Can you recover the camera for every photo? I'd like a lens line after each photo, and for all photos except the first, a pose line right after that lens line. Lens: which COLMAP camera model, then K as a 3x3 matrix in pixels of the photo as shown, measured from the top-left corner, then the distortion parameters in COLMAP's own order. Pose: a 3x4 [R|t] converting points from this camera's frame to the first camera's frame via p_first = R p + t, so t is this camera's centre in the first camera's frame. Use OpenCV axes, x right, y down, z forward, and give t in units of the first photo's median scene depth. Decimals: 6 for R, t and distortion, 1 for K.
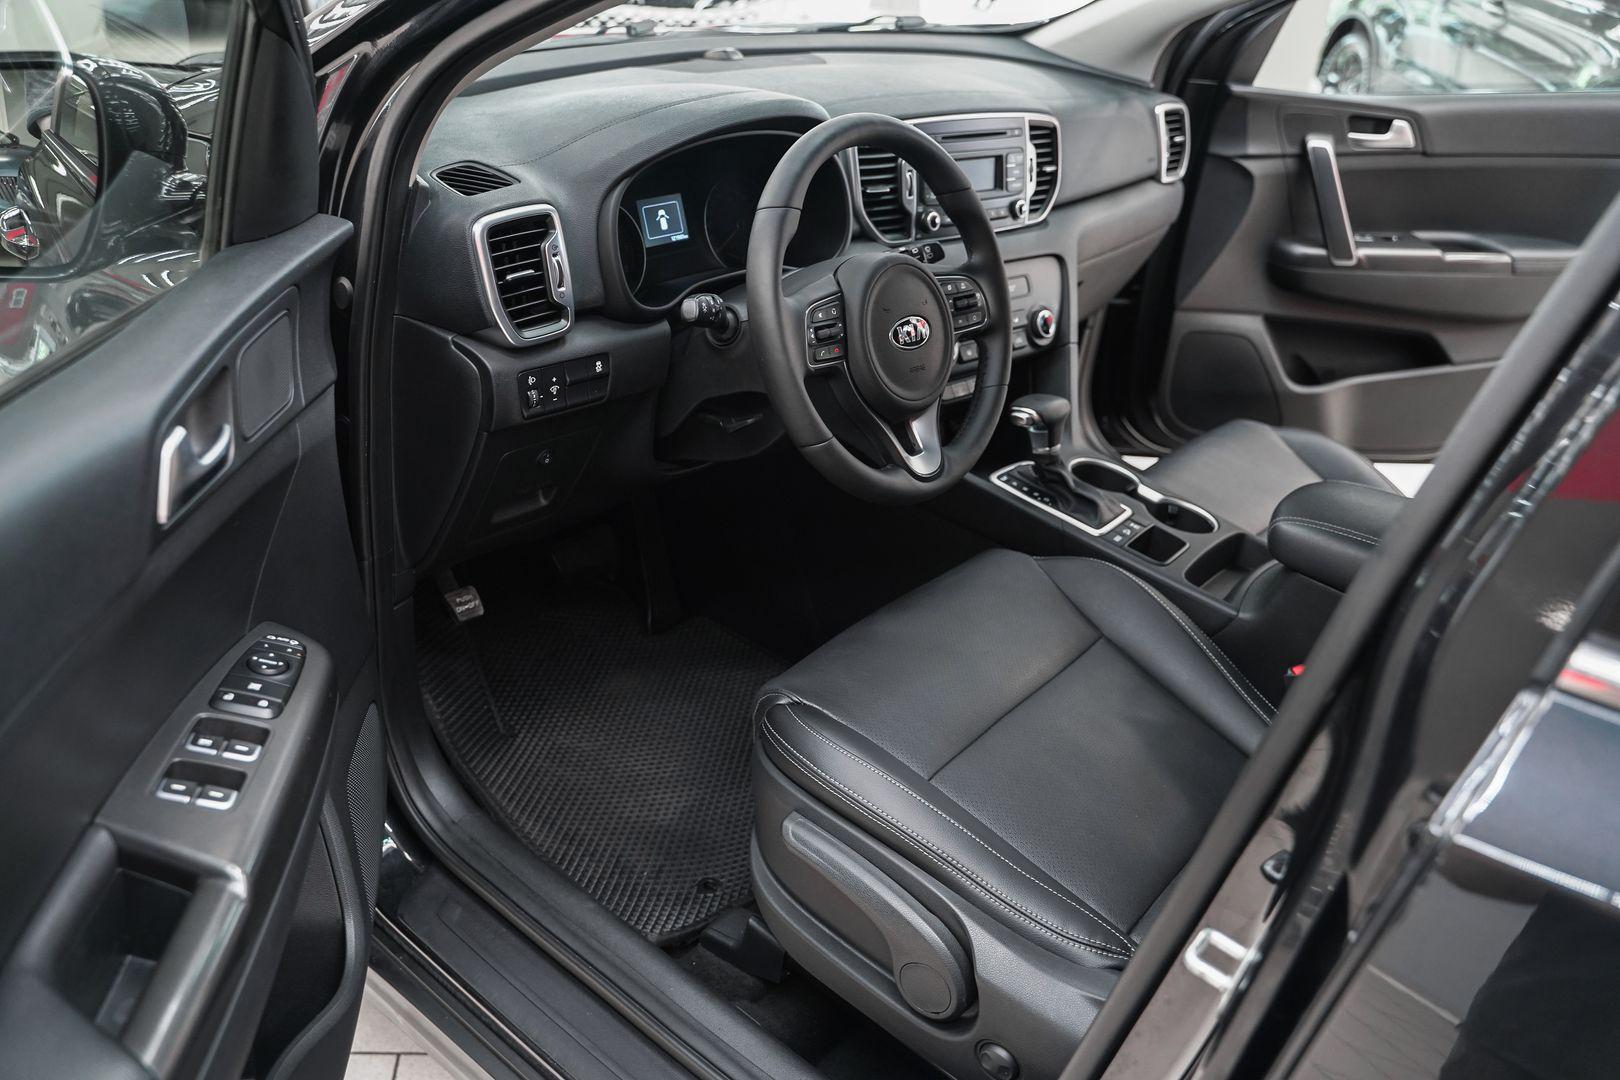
lens RADIAL K [[1317.5, 0, 796.2], [0, 1317.5, 549.6], [0, 0, 1]] dist [-0.123795, 0.092252]
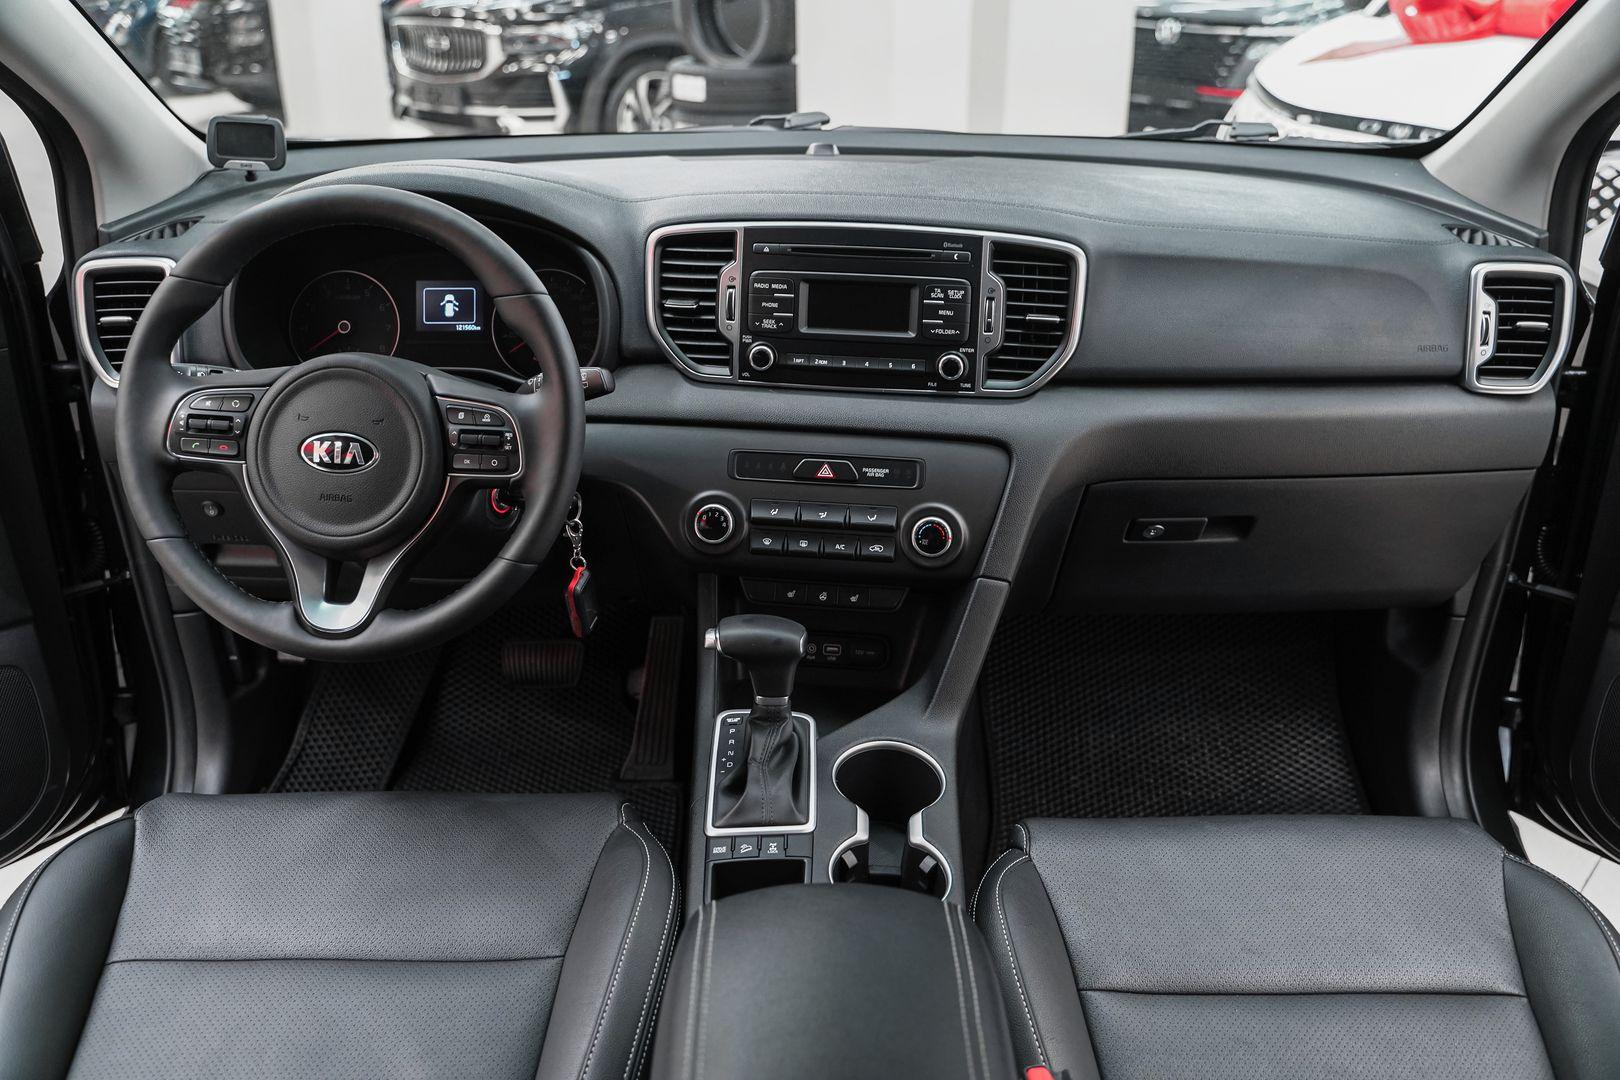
lens RADIAL K [[1317.5, 0, 818.9], [0, 1317.5, 541.8], [0, 0, 1]] dist [-0.123795, 0.092252]
pose [[0.651394, 0.234036, -0.721743, 0.693538], [-0.316273, 0.948411, 0.022090, -0.179517], [0.689679, 0.213878, 0.691809, 0.529572]]
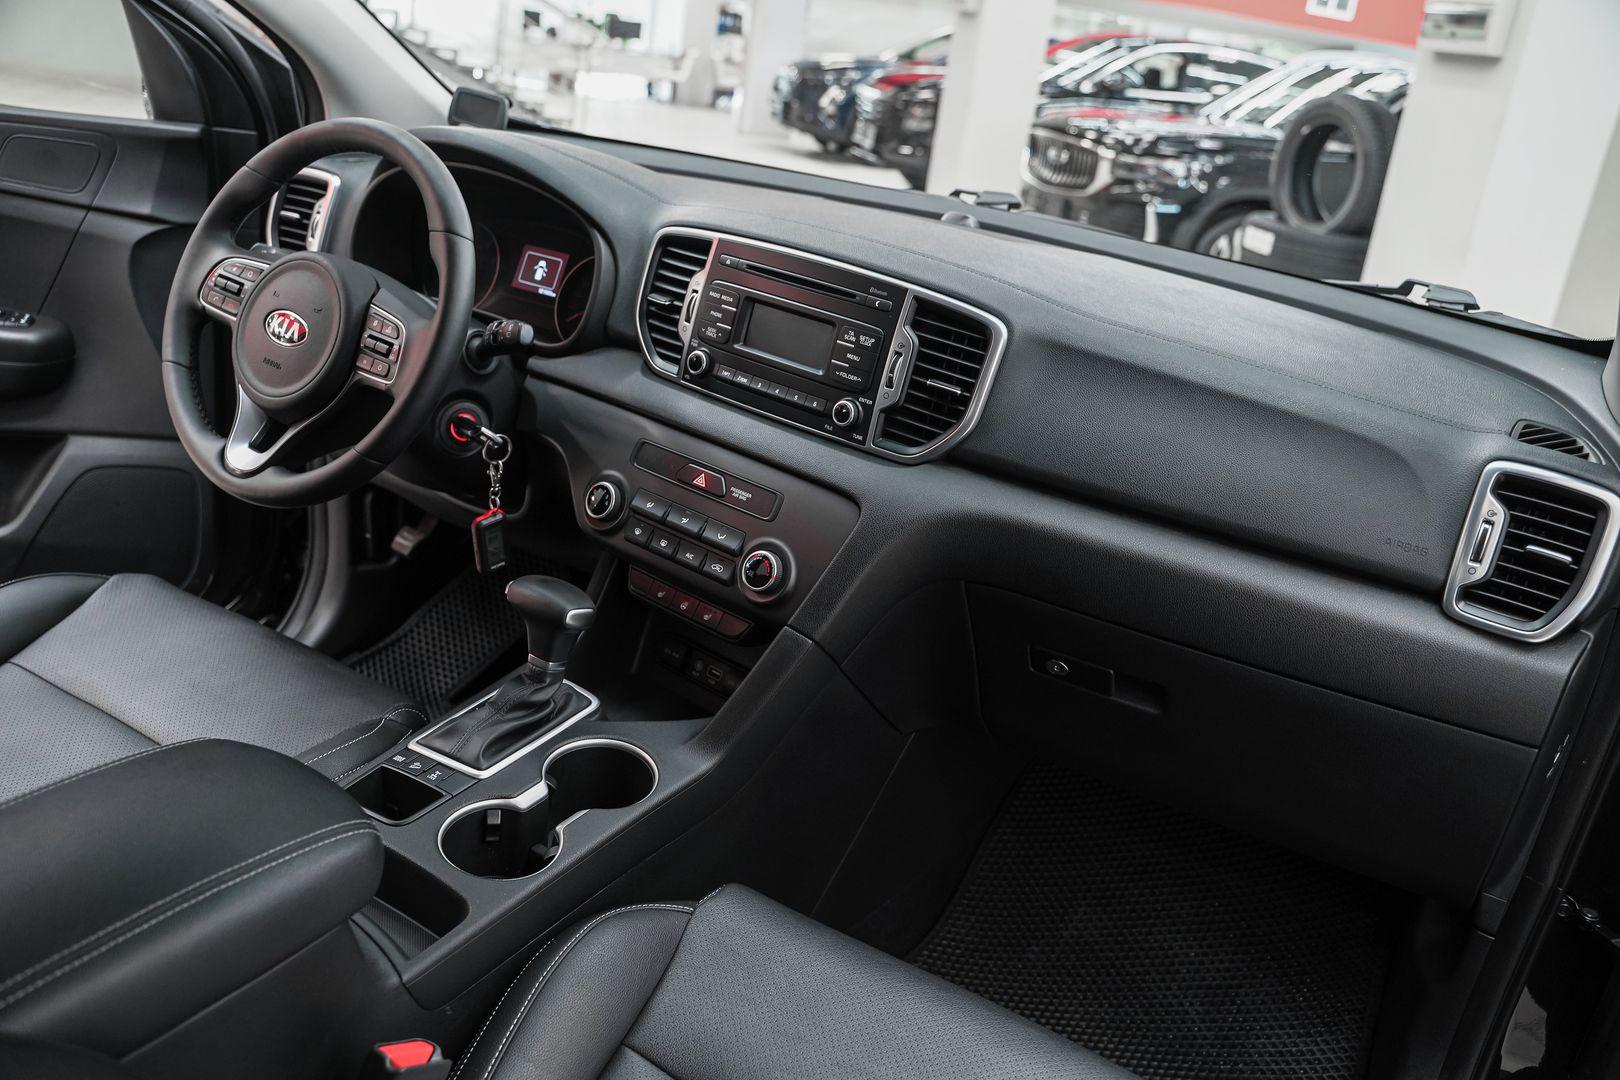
lens RADIAL K [[1317.5, 0, 819.5], [0, 1317.5, 537.1], [0, 0, 1]] dist [-0.123795, 0.092252]
pose [[0.188671, 0.286624, -0.939282, 0.871895], [-0.574600, 0.807866, 0.131104, -0.311670], [0.796391, 0.514976, 0.317115, 0.869695]]
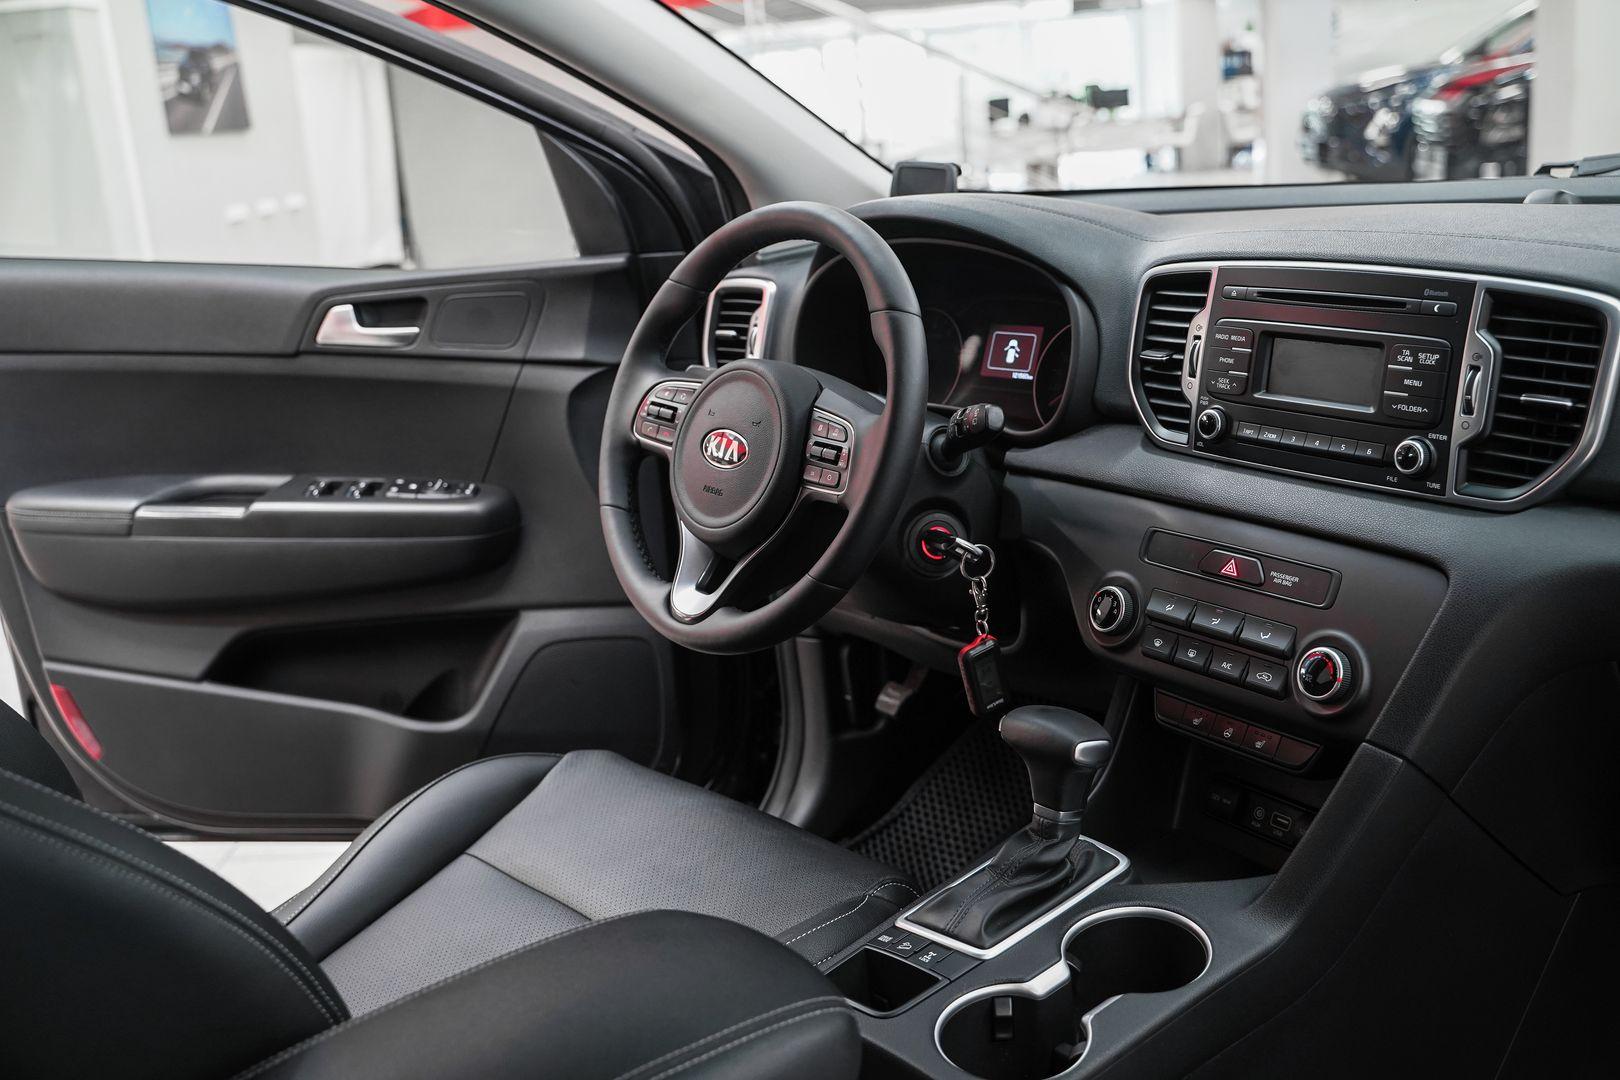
lens RADIAL K [[1604.6, 0, 783.0], [0, 1604.6, 510.5], [0, 0, 1]] dist [-0.032365, 0.000000]
pose [[-0.161907, 0.160621, -0.973646, 0.870900], [-0.418557, 0.882336, 0.215159, -0.293912], [0.893642, 0.442362, -0.075628, 0.900493]]
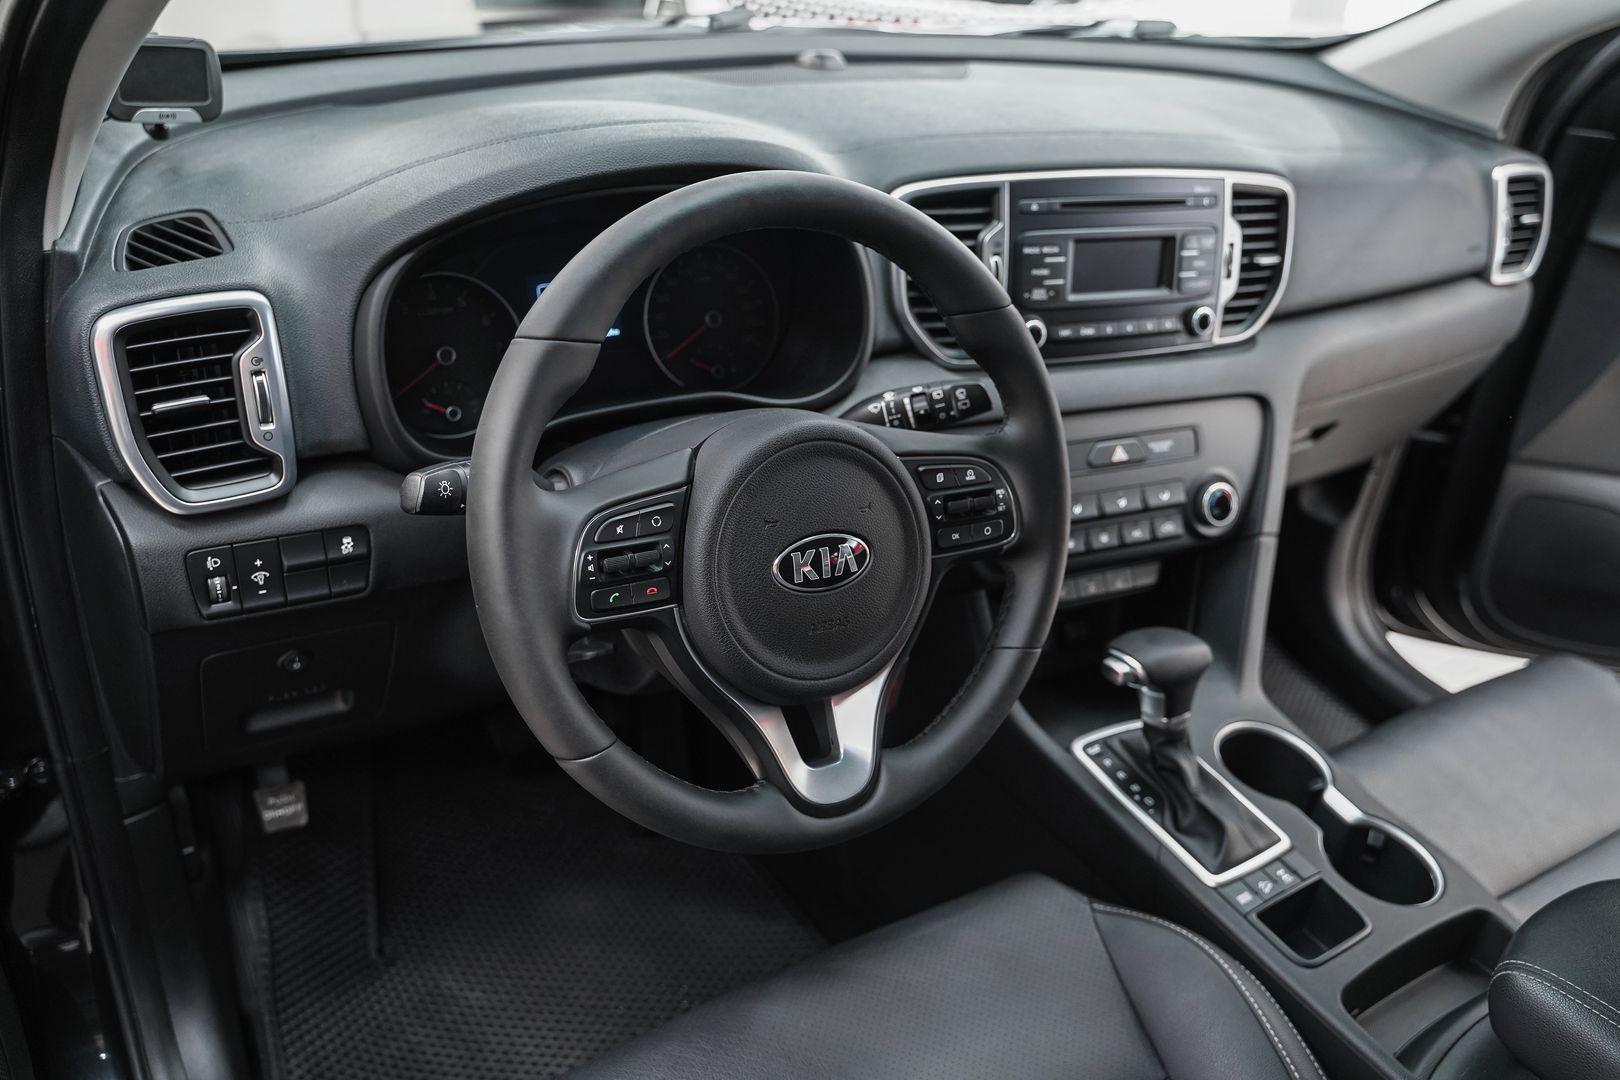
lens RADIAL K [[1317.5, 0, 801.6], [0, 1317.5, 545.4], [0, 0, 1]] dist [-0.123795, 0.092252]
pose [[0.952869, 0.137240, -0.270565, 0.184679], [-0.139114, 0.990199, 0.012335, -0.142685], [0.269606, 0.025885, 0.962623, 0.362200]]
